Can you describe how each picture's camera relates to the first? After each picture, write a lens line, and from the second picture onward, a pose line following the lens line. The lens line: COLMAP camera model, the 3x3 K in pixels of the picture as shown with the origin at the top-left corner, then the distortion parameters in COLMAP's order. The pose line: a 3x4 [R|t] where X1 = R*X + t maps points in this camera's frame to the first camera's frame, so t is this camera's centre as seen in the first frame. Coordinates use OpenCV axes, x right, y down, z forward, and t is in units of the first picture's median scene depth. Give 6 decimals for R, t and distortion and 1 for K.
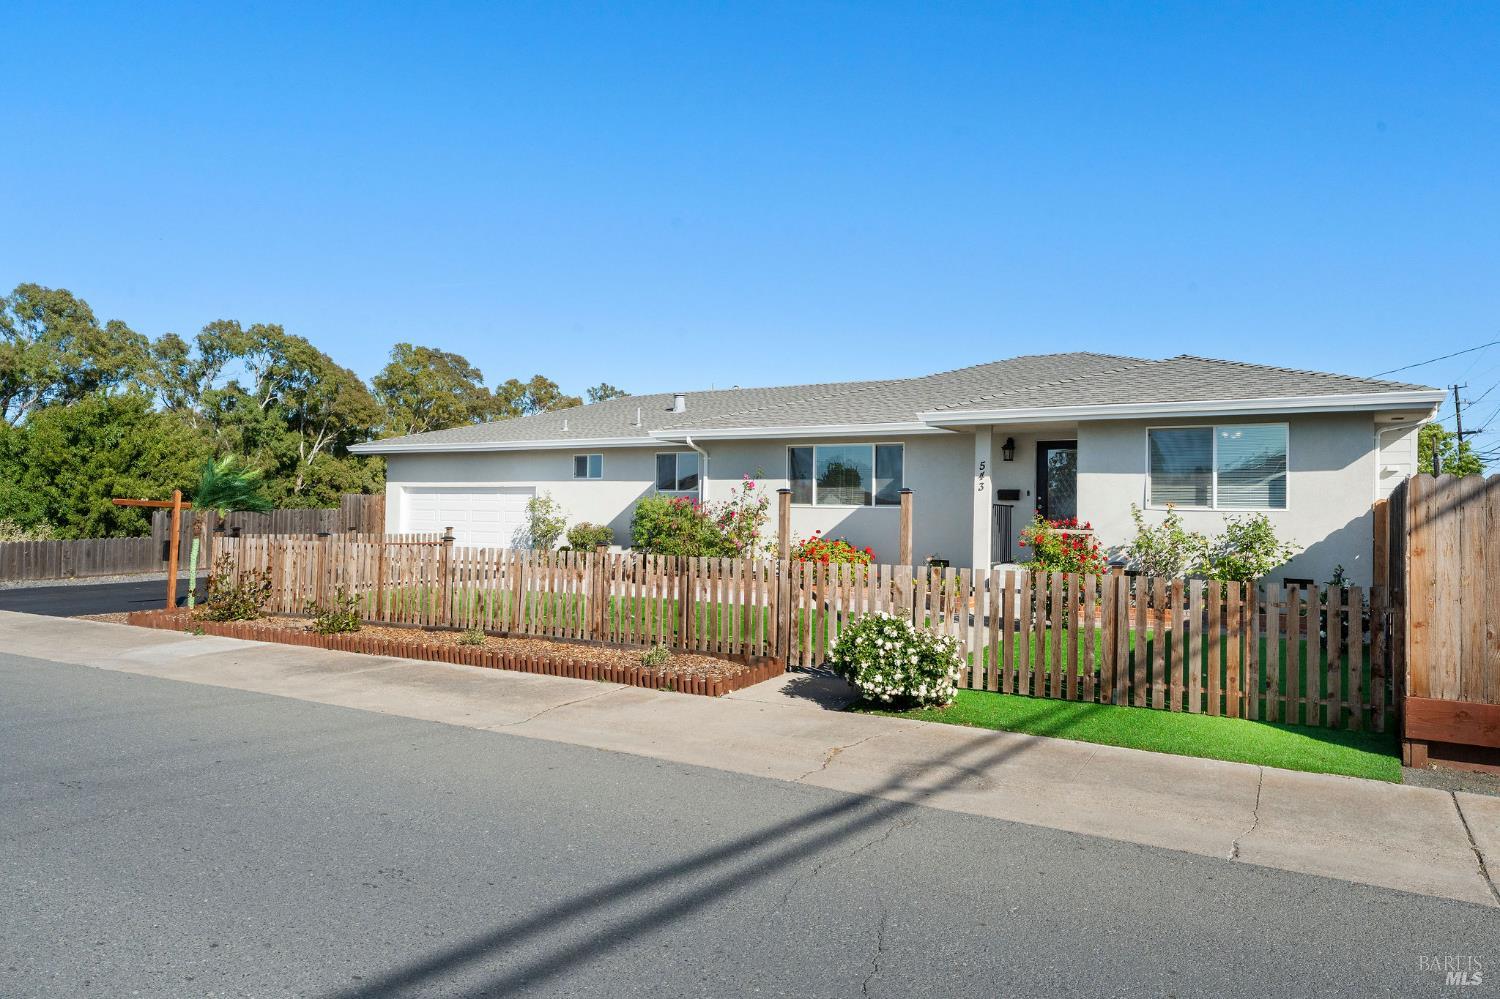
lens RADIAL K [[975.5, 0, 750.0], [0, 975.5, 499.5], [0, 0, 1]] dist [0.007399, 0.001747]
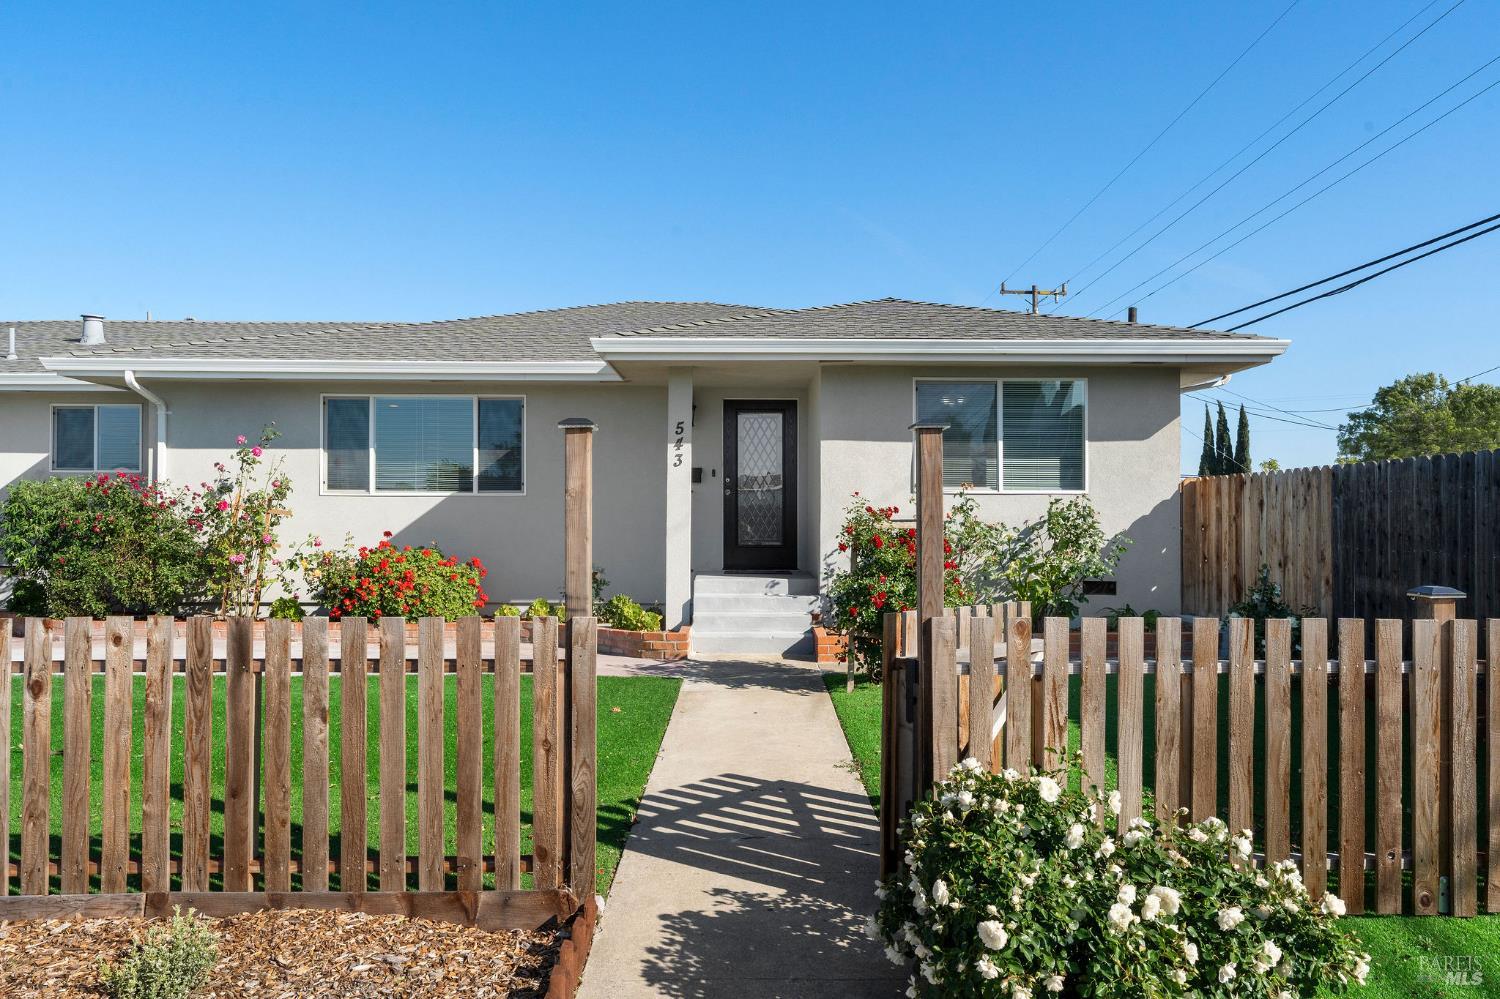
lens RADIAL K [[975.5, 0, 750.0], [0, 975.5, 499.5], [0, 0, 1]] dist [0.007399, 0.001747]
pose [[0.855145, -0.004613, 0.518369, -0.052509], [0.002685, 0.999986, 0.004469, 0.009117], [-0.518383, -0.002430, 0.855145, 0.346474]]
